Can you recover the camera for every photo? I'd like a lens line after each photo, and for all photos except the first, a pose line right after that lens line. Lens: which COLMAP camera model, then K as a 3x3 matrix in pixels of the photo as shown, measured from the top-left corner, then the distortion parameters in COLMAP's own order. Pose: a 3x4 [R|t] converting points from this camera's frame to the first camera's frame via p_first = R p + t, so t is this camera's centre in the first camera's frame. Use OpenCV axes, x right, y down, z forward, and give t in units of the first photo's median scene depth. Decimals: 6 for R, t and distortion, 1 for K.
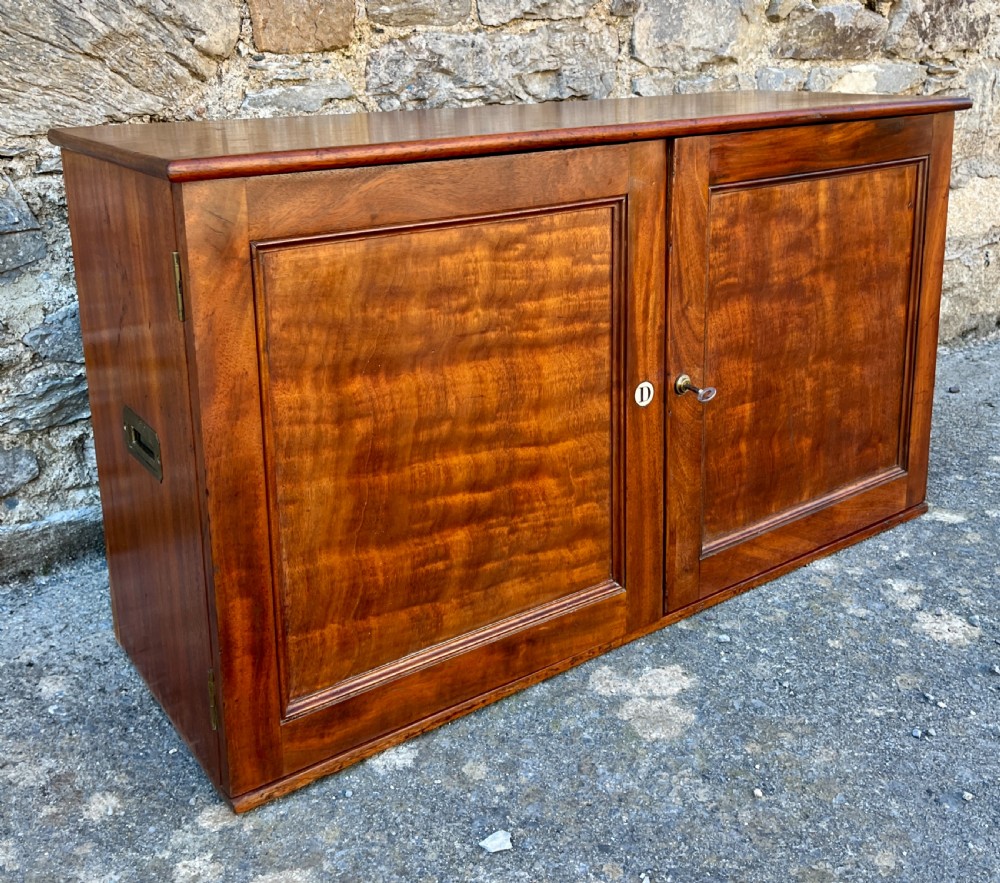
lens RADIAL K [[1090.7, 0, 522.2], [0, 1090.7, 293.0], [0, 0, 1]] dist [0.030318, 0.000000]
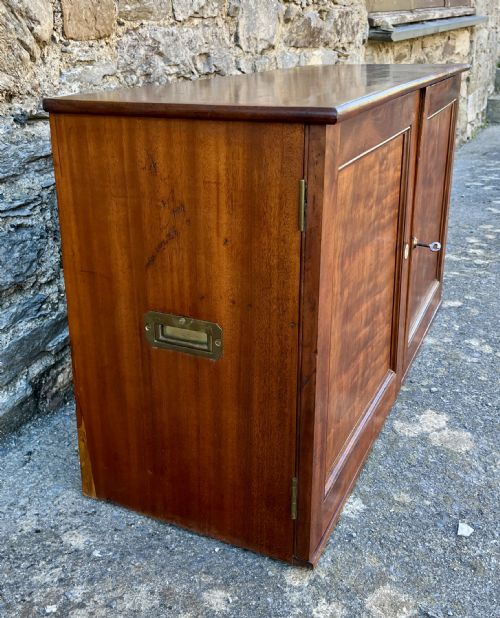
lens RADIAL K [[693.4, 0, 207.0], [0, 693.4, 269.3], [0, 0, 1]] dist [0.012026, 0.000000]
pose [[0.888060, -0.150664, 0.434339, -0.493333], [0.115868, 0.987626, 0.105684, -0.019107], [-0.444888, -0.043528, 0.894528, 0.180875]]
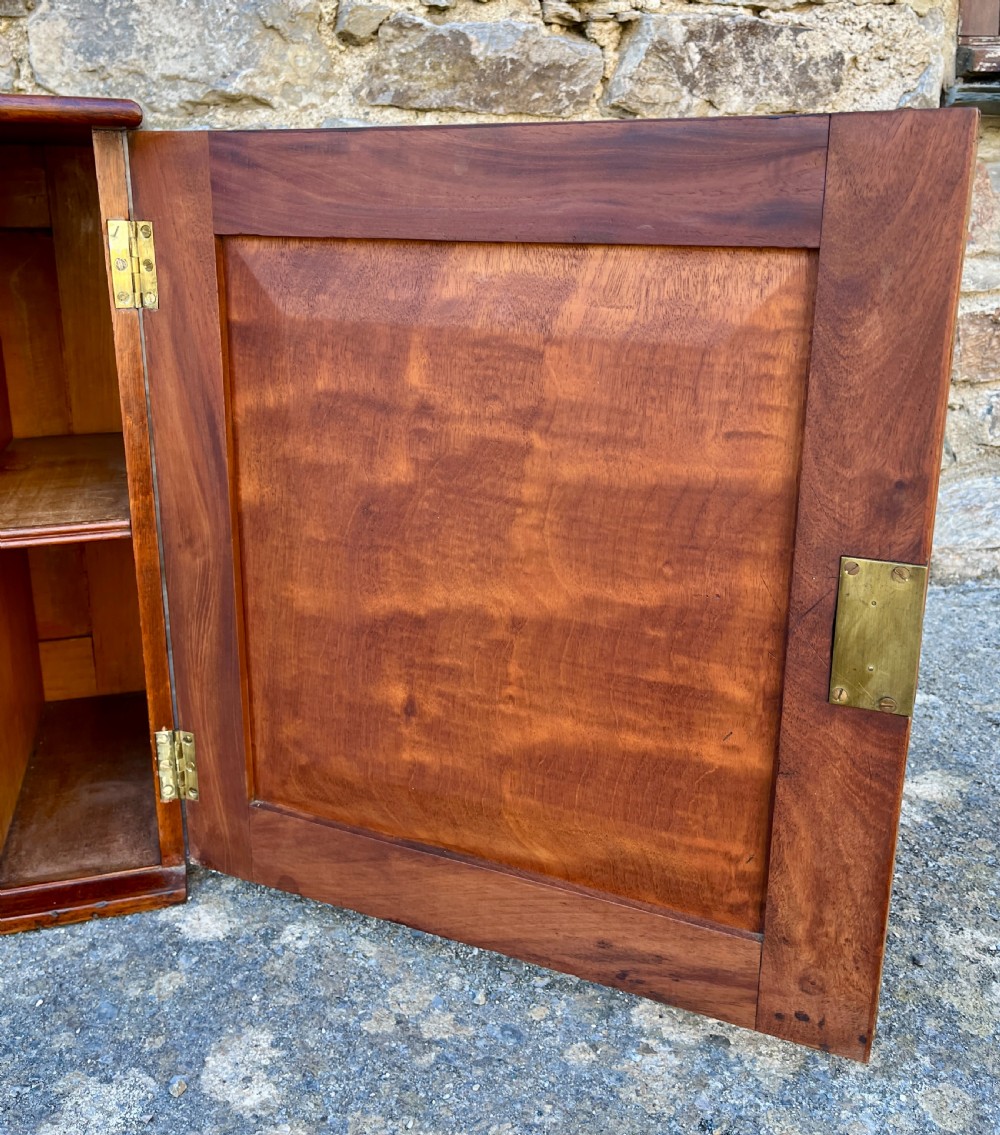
lens RADIAL K [[1064.6, 0, 521.2], [0, 1064.6, 473.4], [0, 0, 1]] dist [0.019092, 0.000000]
pose [[0.941934, 0.103834, -0.319341, 0.733468], [-0.096158, 0.994572, 0.039756, -0.050551], [0.321736, -0.006740, 0.946806, 0.611123]]
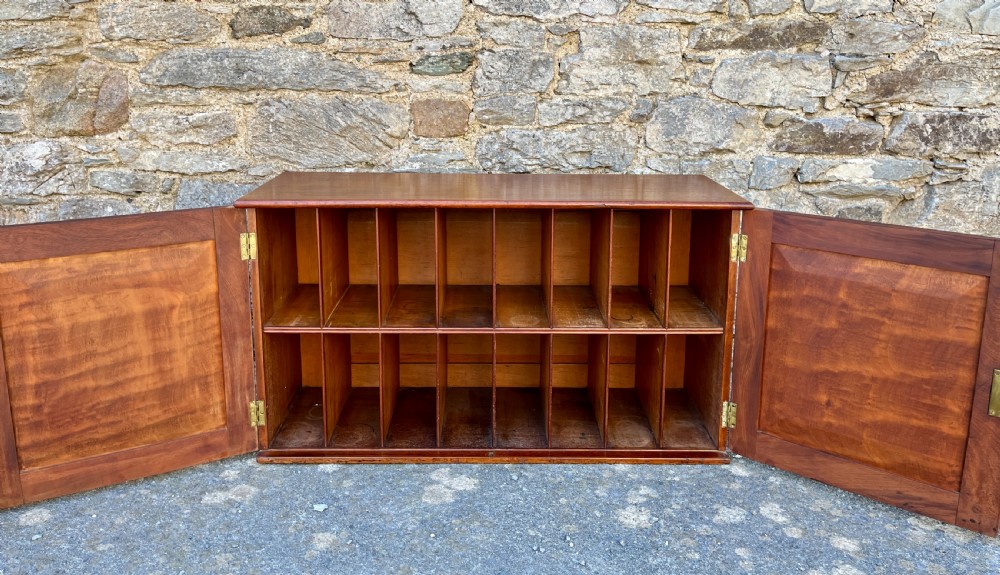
lens RADIAL K [[788.8, 0, 494.8], [0, 788.8, 196.9], [0, 0, 1]] dist [0.069298, -0.095884]
pose [[0.810506, 0.126757, -0.571850, 0.758208], [-0.152239, 0.988338, 0.003302, -0.134221], [0.565600, 0.084381, 0.820352, -0.140586]]
